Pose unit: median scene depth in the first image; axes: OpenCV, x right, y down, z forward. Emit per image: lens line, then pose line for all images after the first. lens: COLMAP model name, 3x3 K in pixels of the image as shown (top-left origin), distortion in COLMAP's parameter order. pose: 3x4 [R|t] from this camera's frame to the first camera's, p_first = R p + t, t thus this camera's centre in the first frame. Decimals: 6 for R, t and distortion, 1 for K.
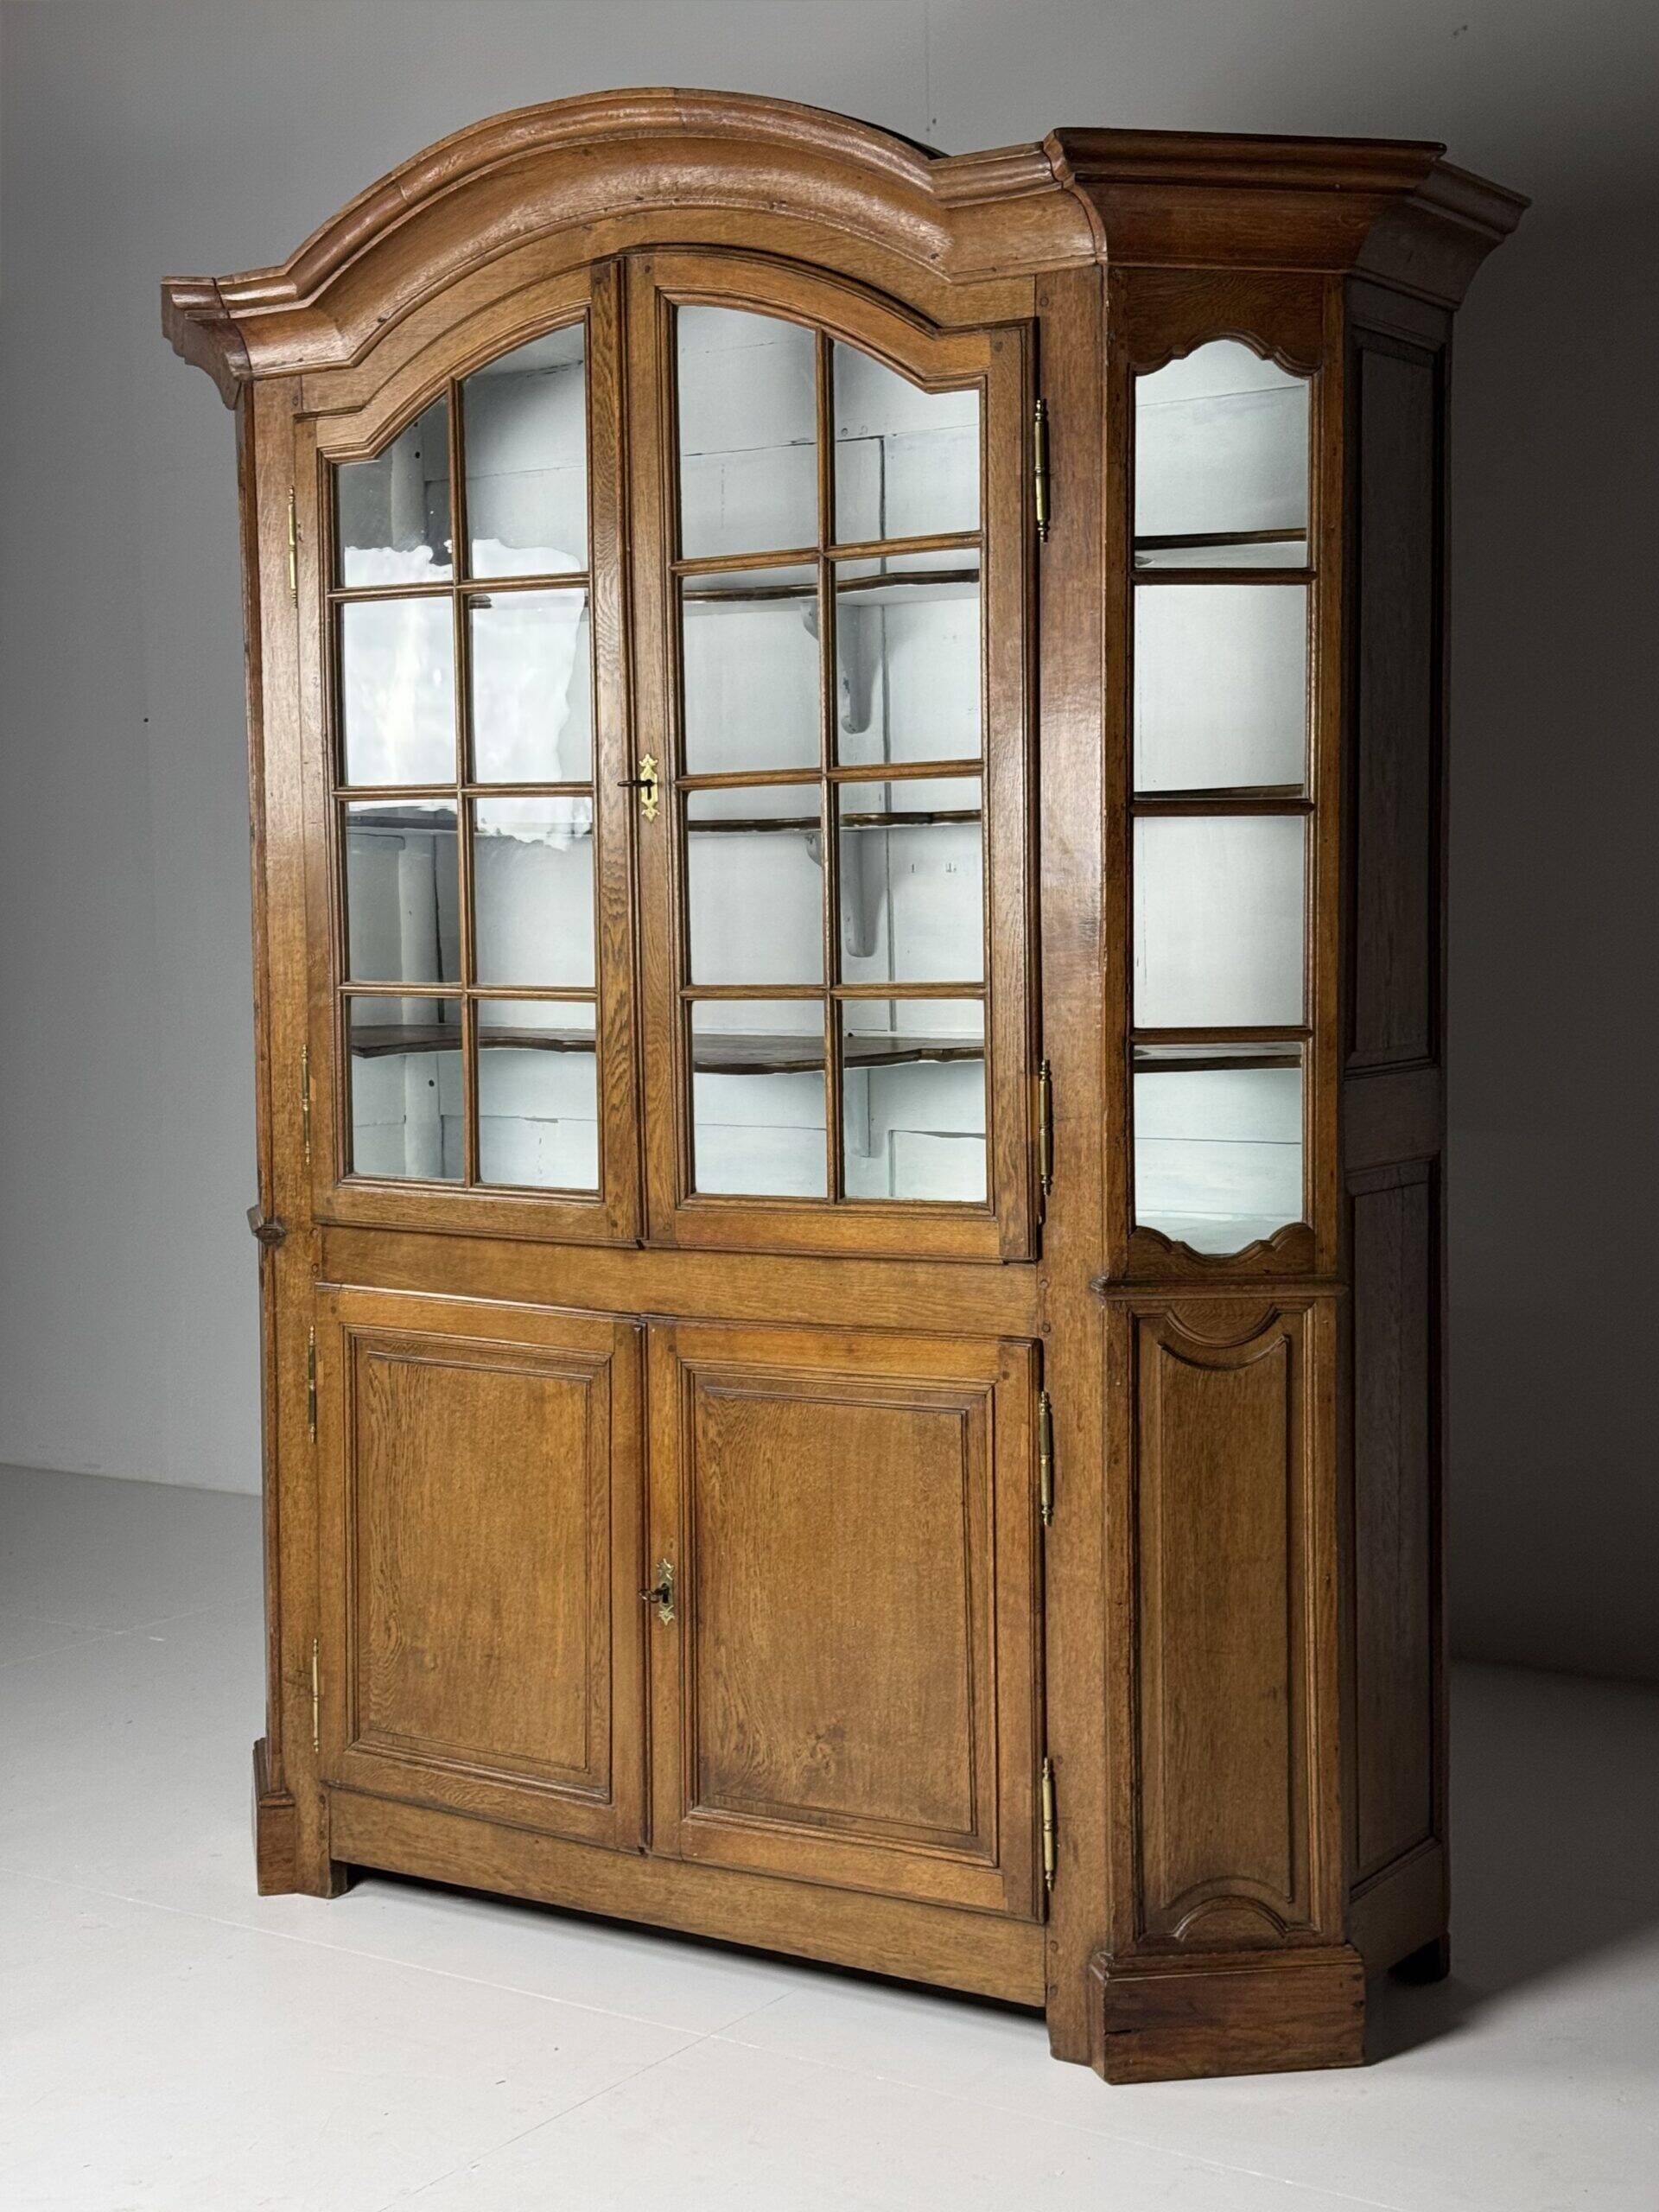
lens RADIAL K [[3171.6, 0, 840.4], [0, 3171.6, 1102.9], [0, 0, 1]] dist [0.148849, 0.000000]
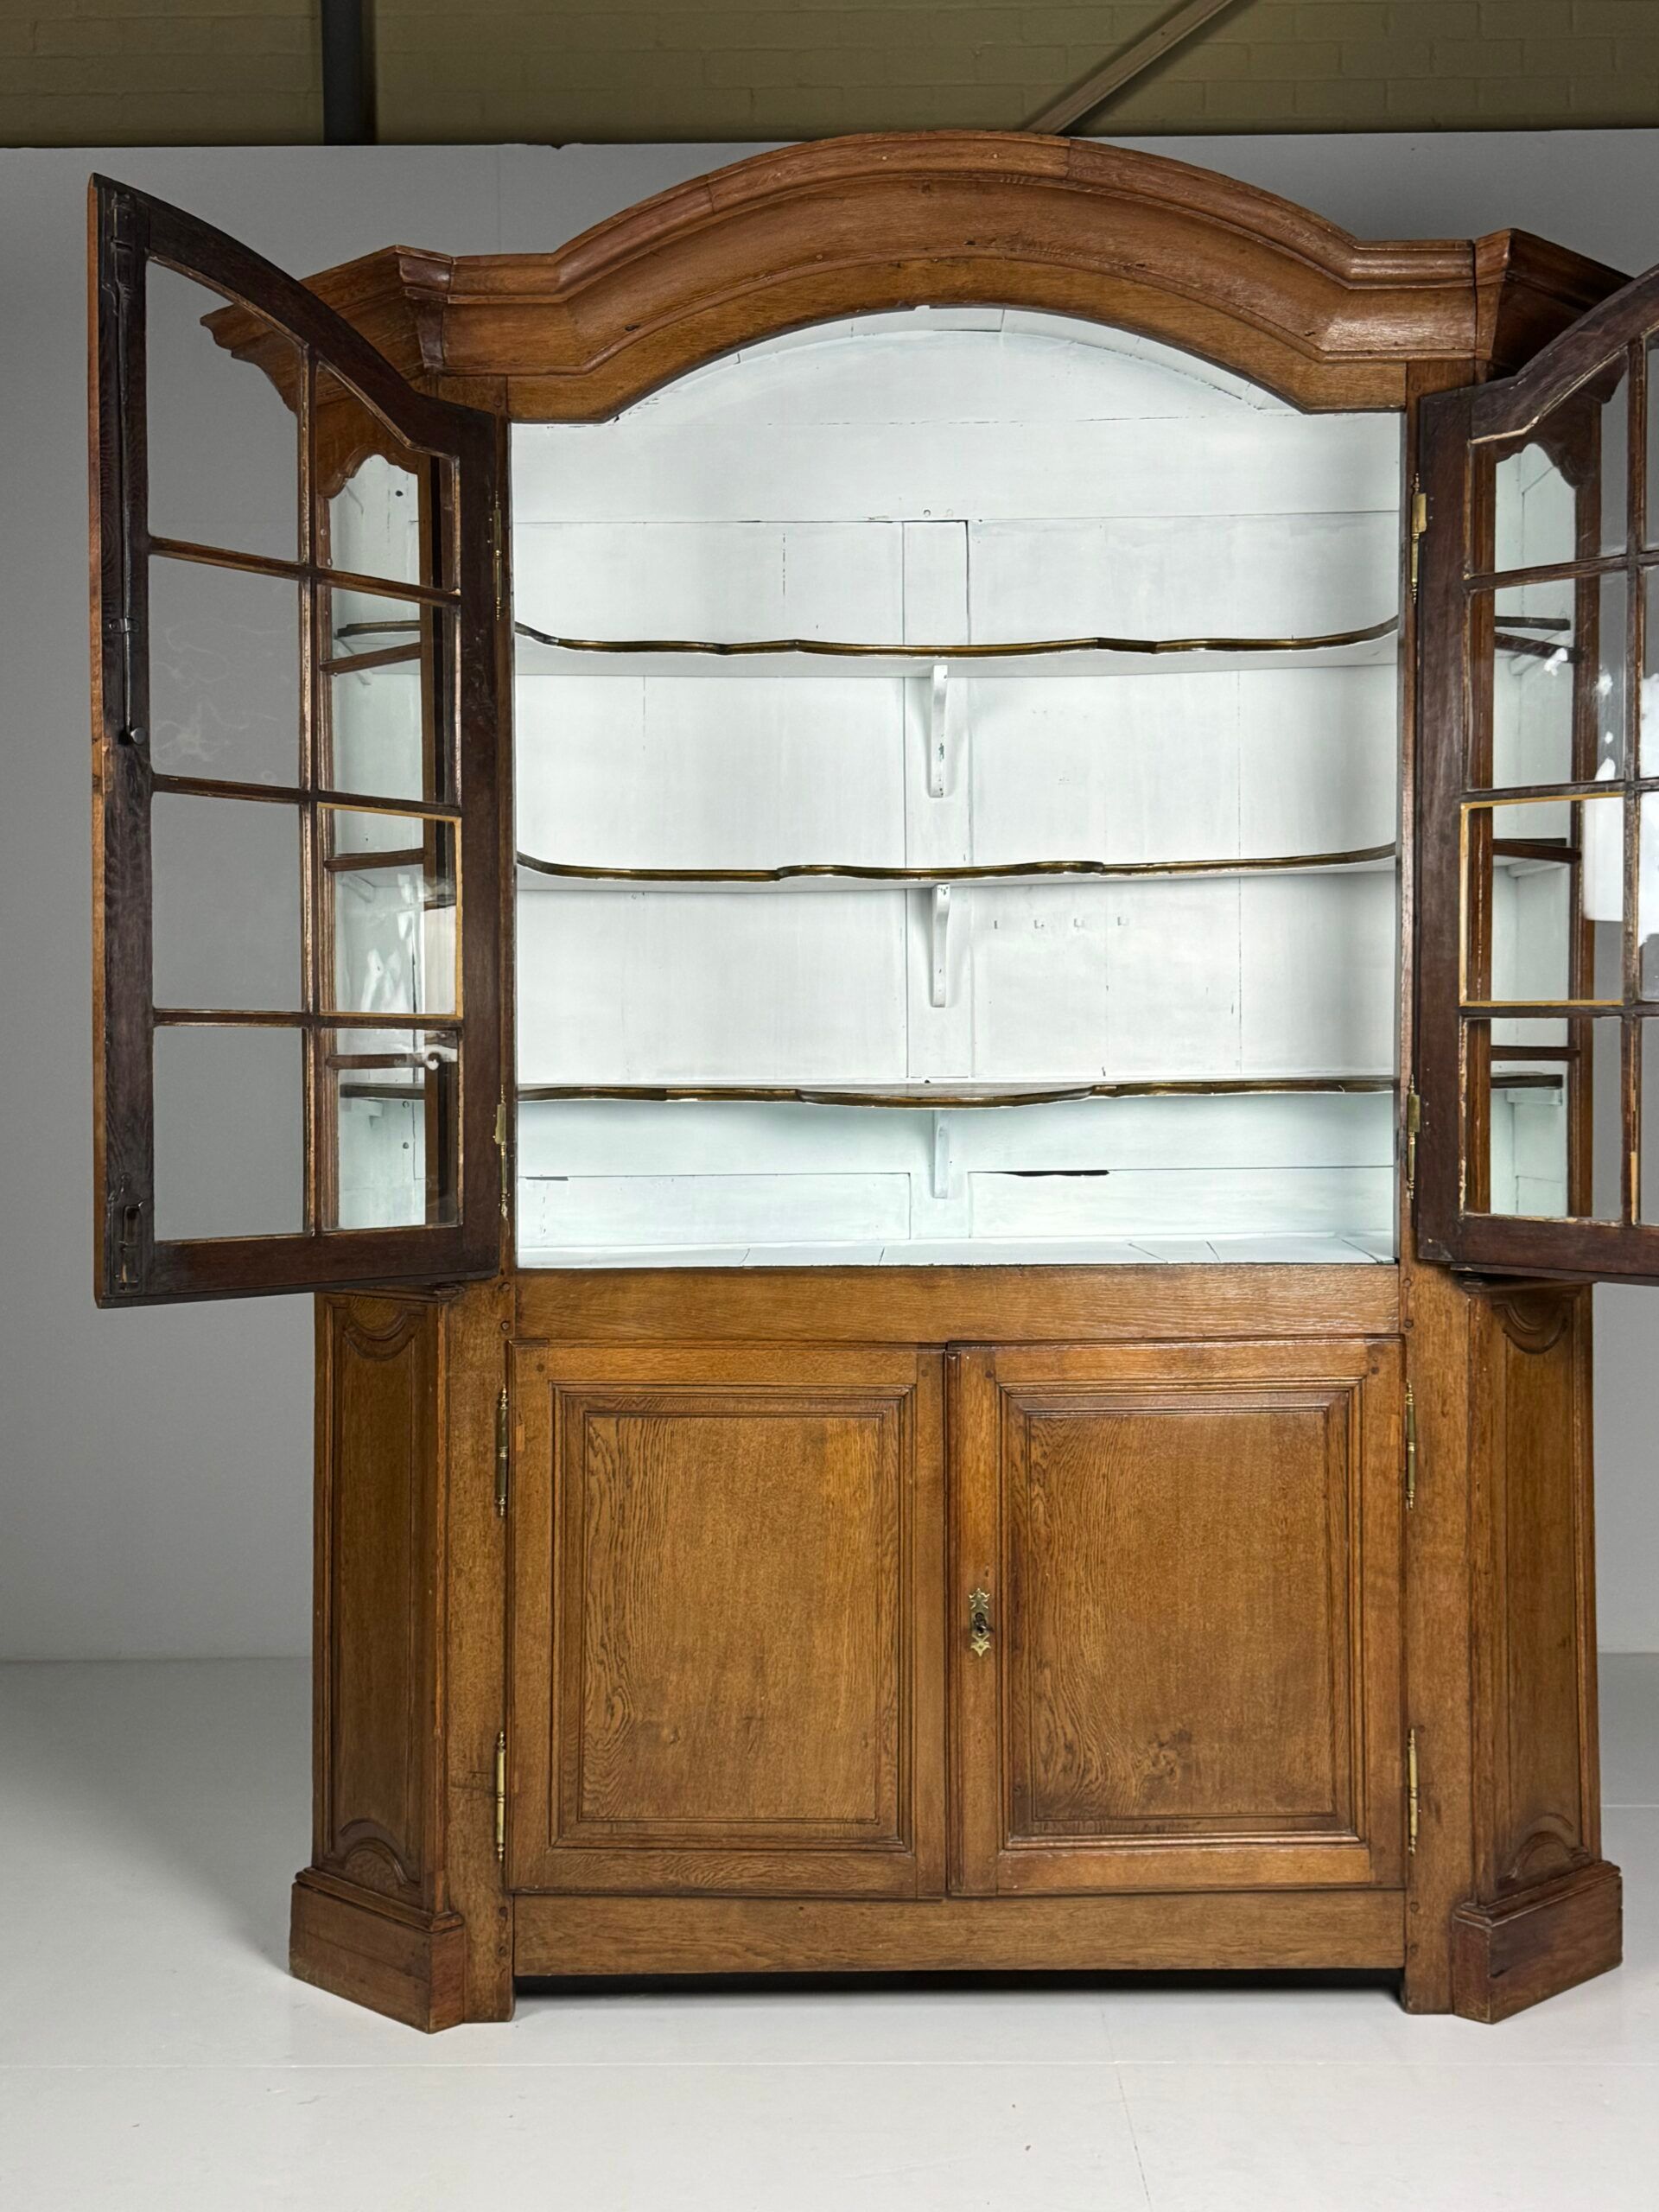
lens RADIAL K [[2570.9, 0, 849.4], [0, 2570.9, 1091.4], [0, 0, 1]] dist [0.124630, 0.000000]
pose [[0.831842, 0.003436, 0.555002, -0.562688], [0.036049, 0.997535, -0.060207, 0.036866], [-0.553840, 0.070090, 0.829667, 0.355349]]
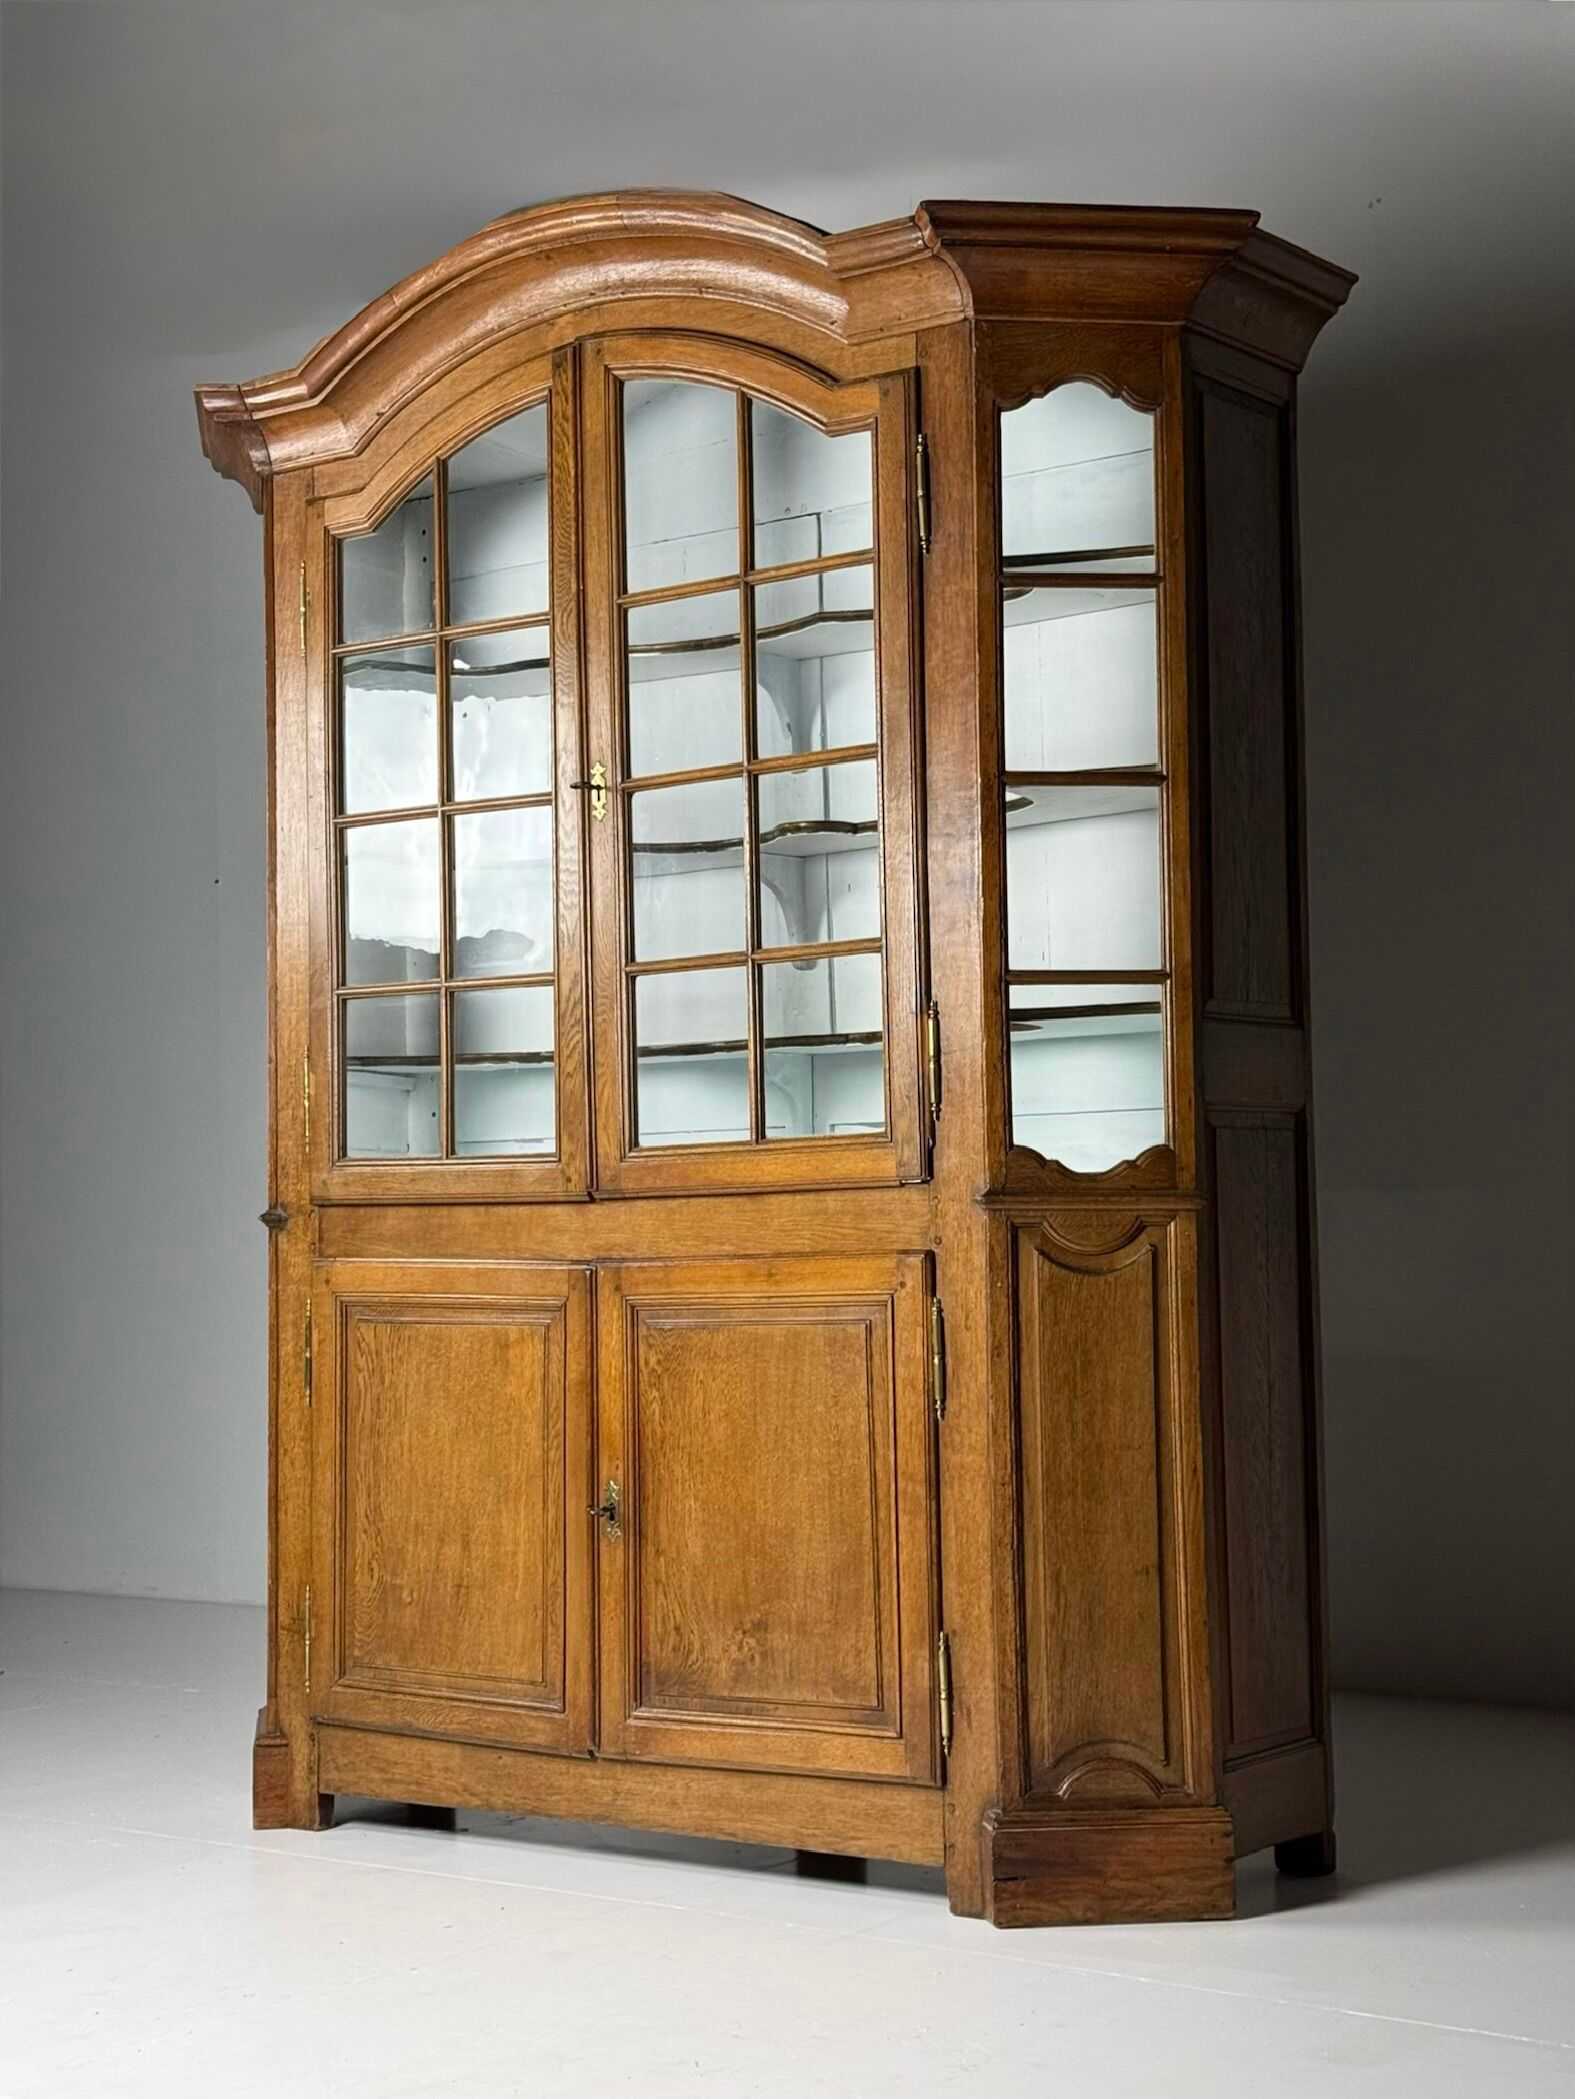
lens RADIAL K [[3266.7, 0, 781.1], [0, 3266.7, 1051.5], [0, 0, 1]] dist [0.158434, 0.000000]
pose [[0.998198, -0.008180, -0.059443, 0.076035], [0.000689, 0.992162, -0.124955, 0.143771], [0.059999, 0.124689, 0.990380, -0.151909]]
